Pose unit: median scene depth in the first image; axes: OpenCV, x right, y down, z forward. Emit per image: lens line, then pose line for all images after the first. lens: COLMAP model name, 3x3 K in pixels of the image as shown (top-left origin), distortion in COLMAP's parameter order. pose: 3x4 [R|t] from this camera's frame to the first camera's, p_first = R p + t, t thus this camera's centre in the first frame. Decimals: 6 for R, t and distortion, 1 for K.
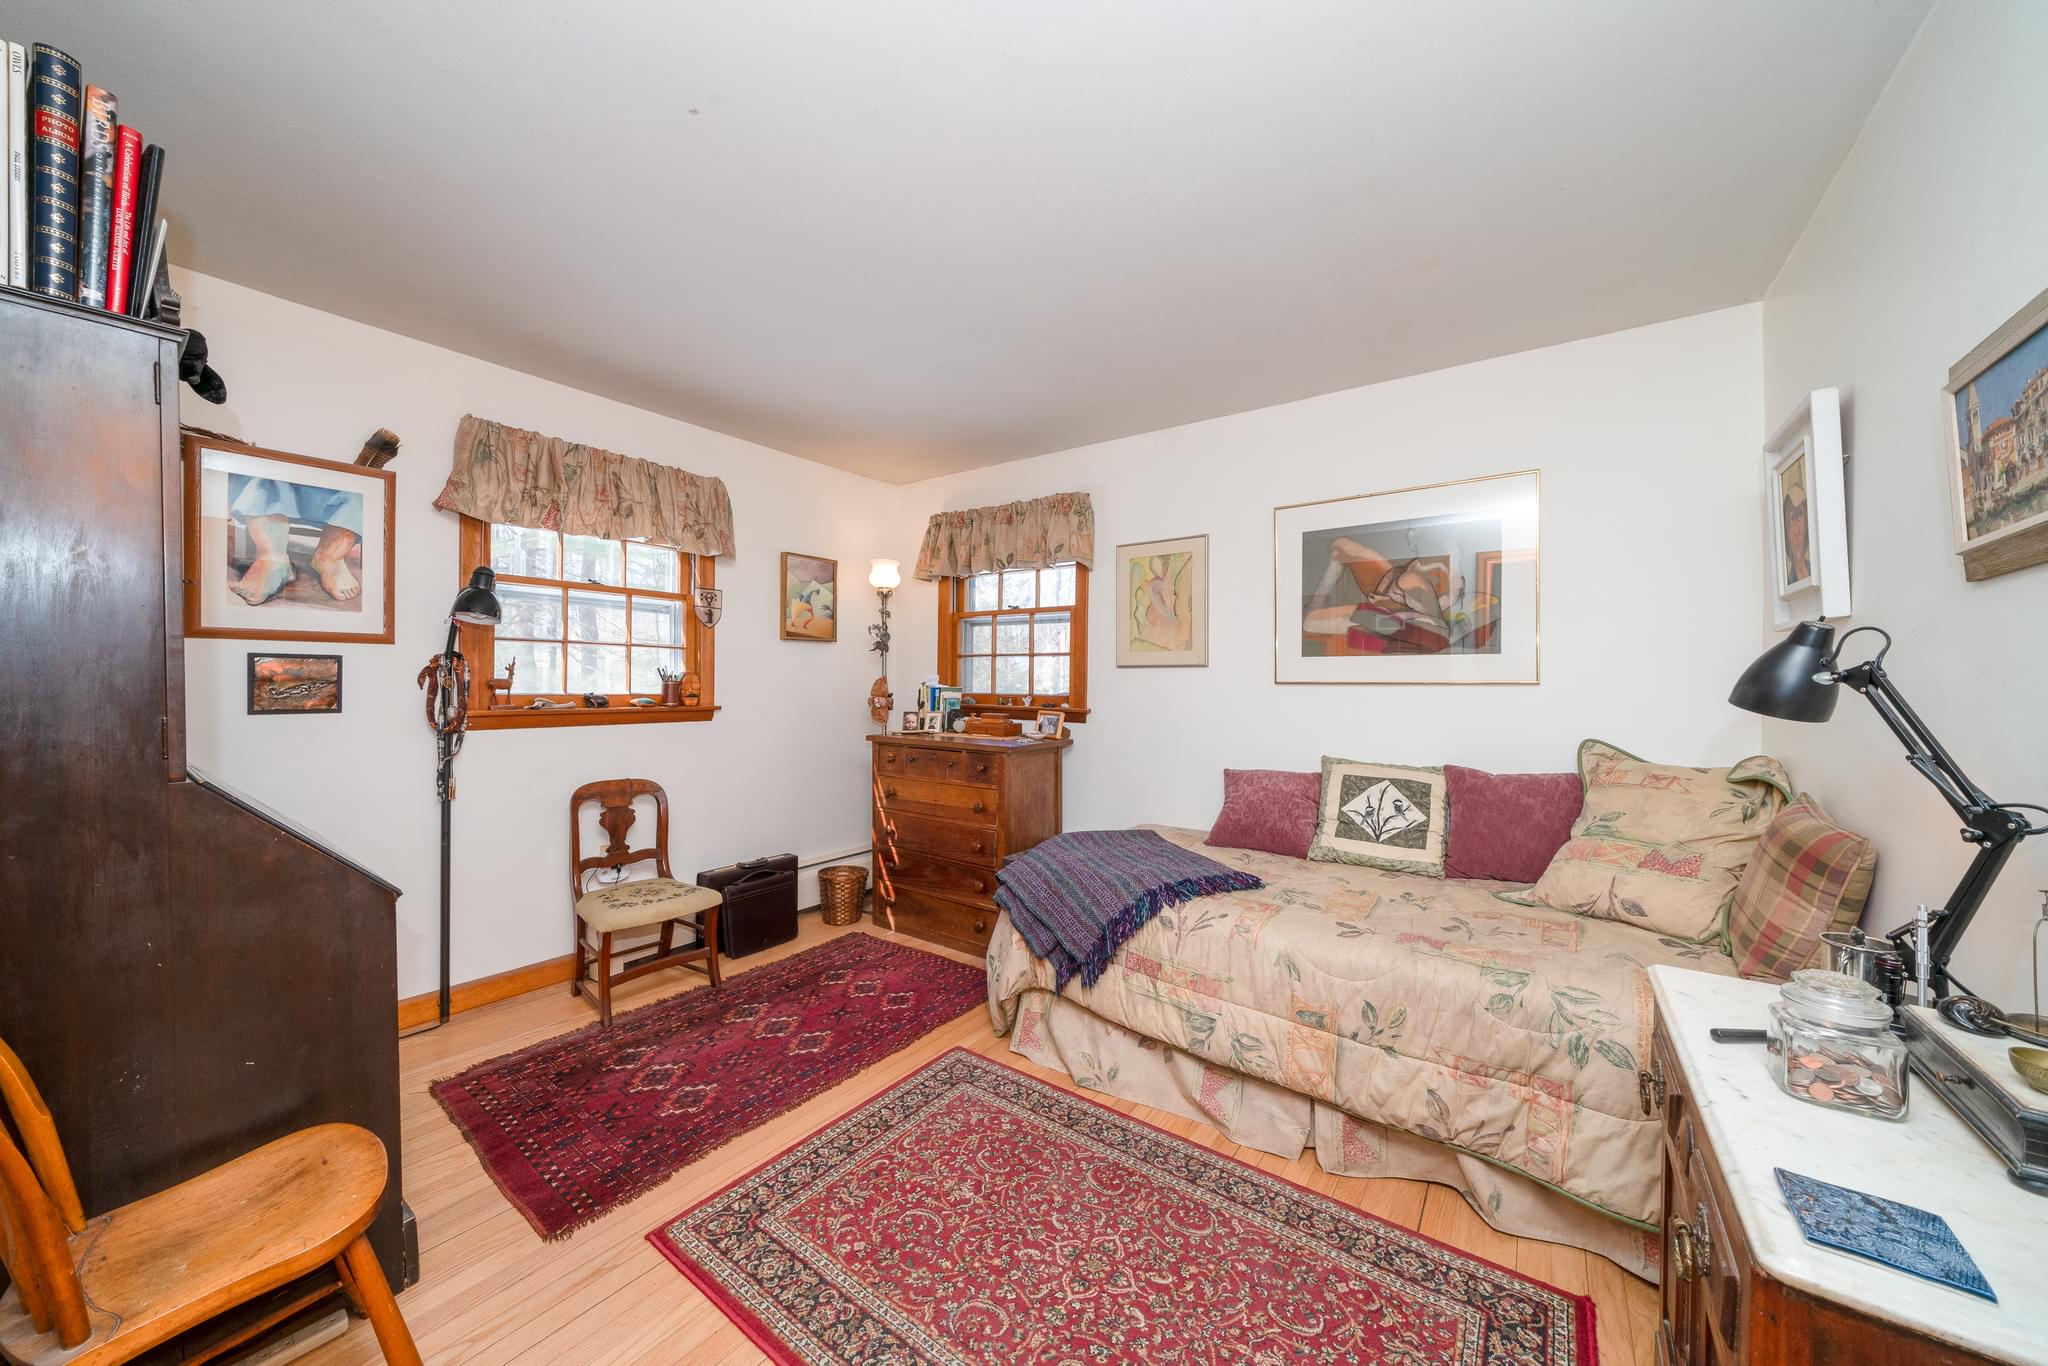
lens RADIAL K [[709.5, 0, 1010.2], [0, 709.5, 685.4], [0, 0, 1]] dist [0.001417, -0.000187]
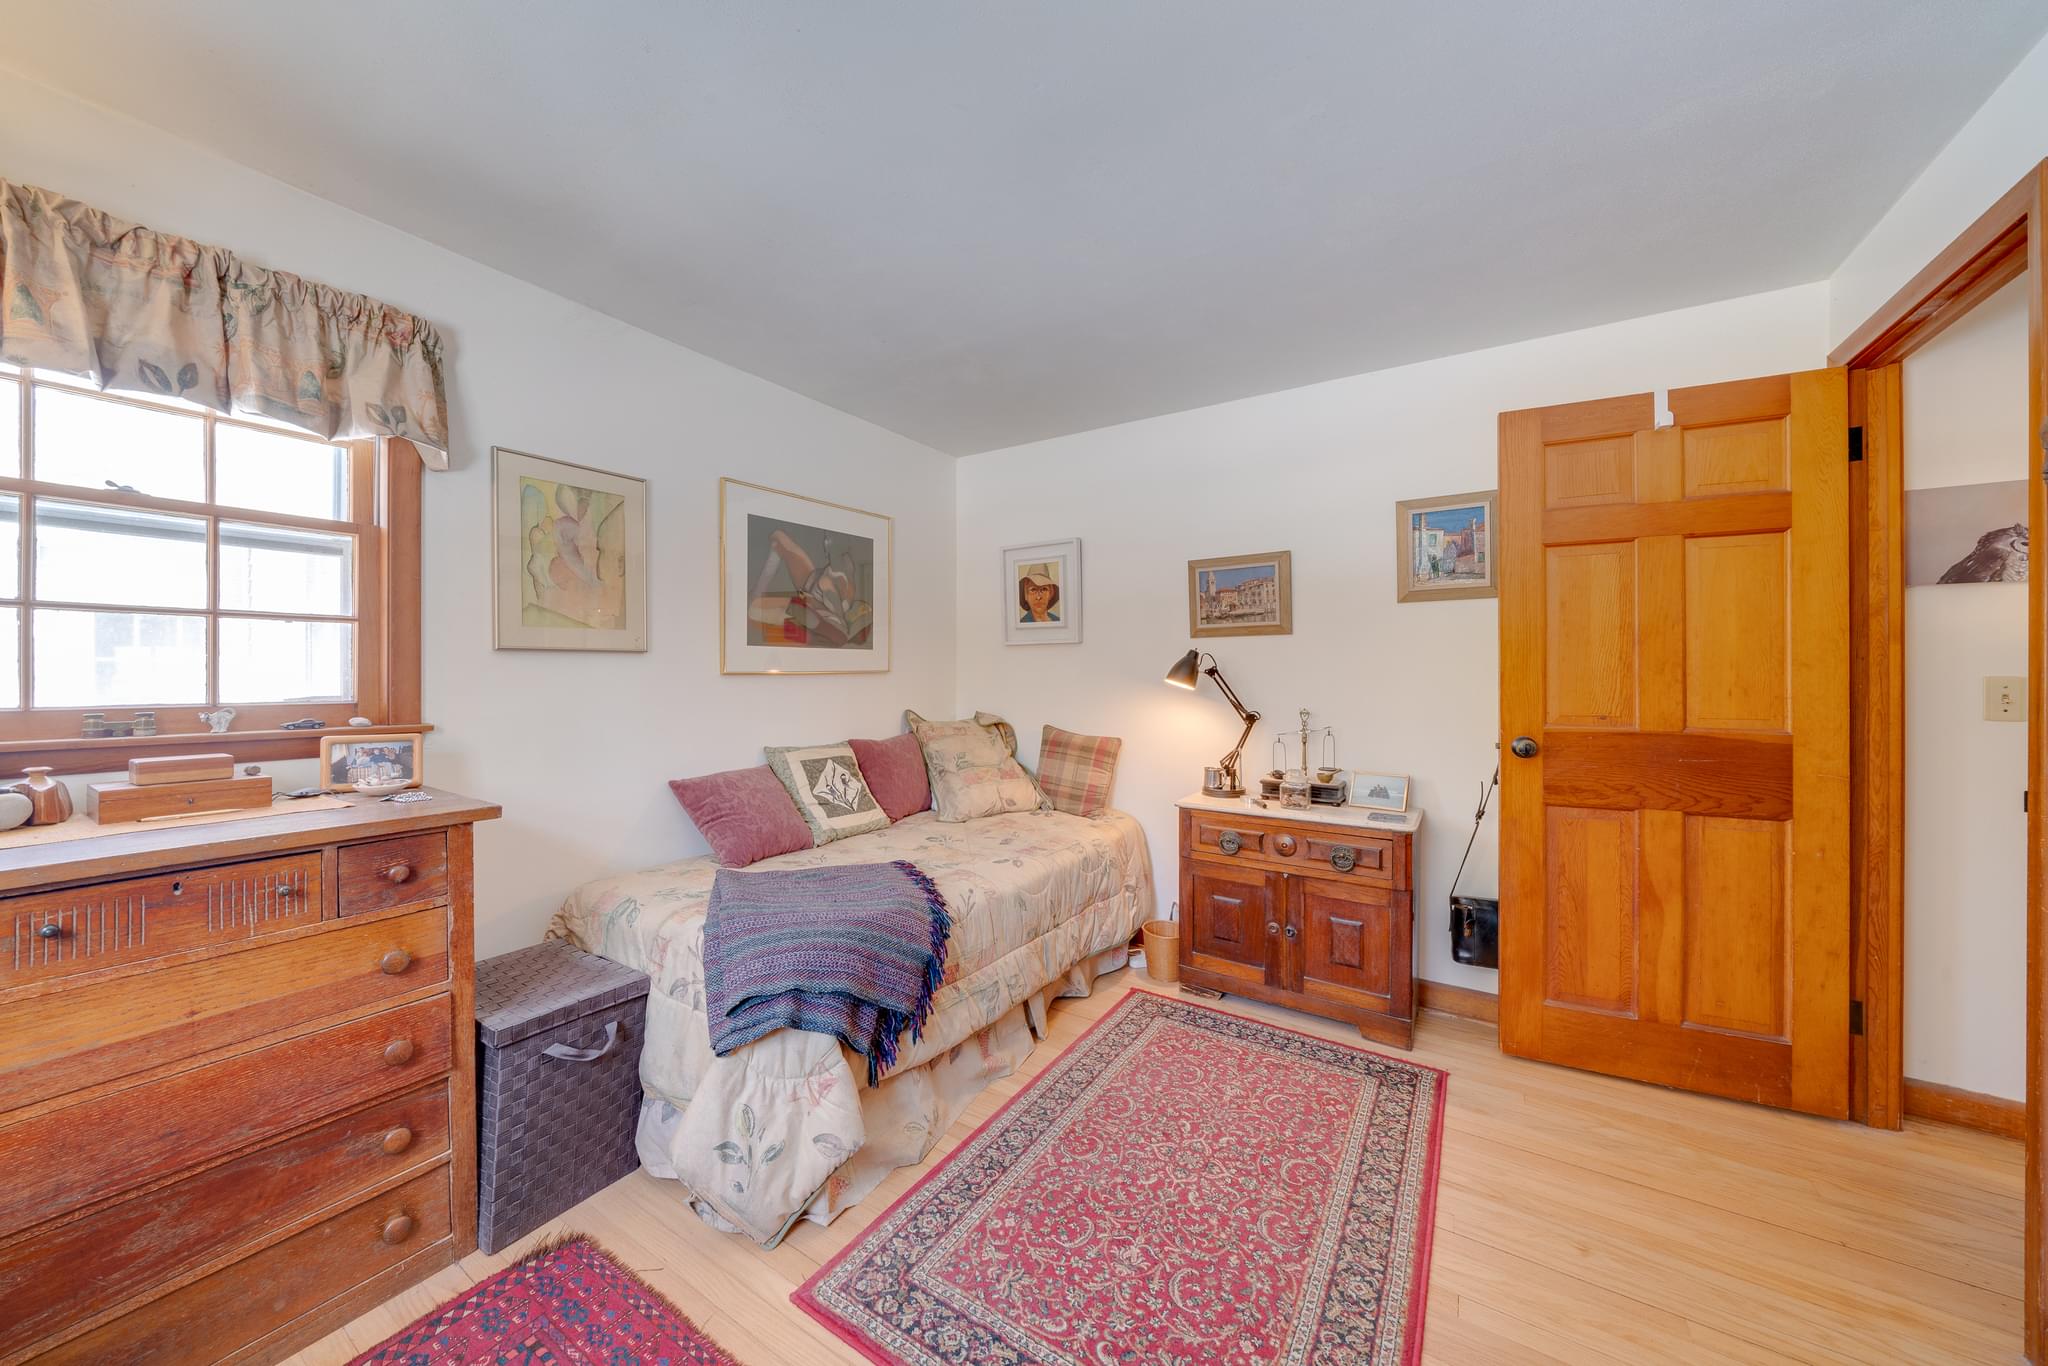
lens RADIAL K [[709.5, 0, 1011.3], [0, 709.5, 669.4], [0, 0, 1]] dist [0.001417, -0.000187]
pose [[-0.043003, -0.006593, 0.999053, -0.594587], [0.000958, 0.999977, 0.006641, -0.015742], [-0.999074, 0.001243, -0.042995, 0.749706]]
